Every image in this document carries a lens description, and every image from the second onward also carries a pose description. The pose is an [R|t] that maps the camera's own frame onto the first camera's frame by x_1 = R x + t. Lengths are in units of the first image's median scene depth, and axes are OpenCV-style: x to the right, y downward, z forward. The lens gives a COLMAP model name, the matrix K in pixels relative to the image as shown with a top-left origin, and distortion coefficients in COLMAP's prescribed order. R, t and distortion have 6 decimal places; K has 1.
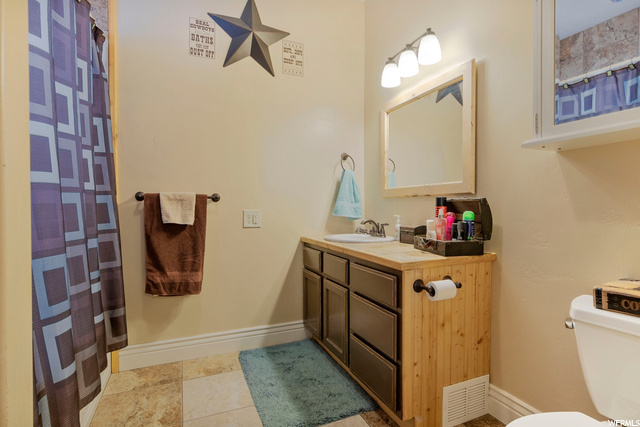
lens RADIAL K [[322.2, 0, 320.3], [0, 322.2, 210.6], [0, 0, 1]] dist [0.005981, 0.000540]
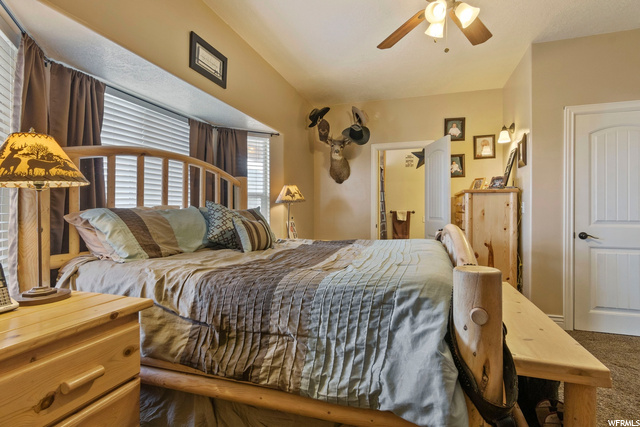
lens RADIAL K [[322.2, 0, 318.8], [0, 322.2, 212.4], [0, 0, 1]] dist [0.005981, 0.000540]
pose [[0.754526, 0.001284, -0.656269, 1.059731], [-0.007900, 0.999943, -0.007127, -0.009159], [0.656222, 0.010562, 0.754494, -1.999724]]
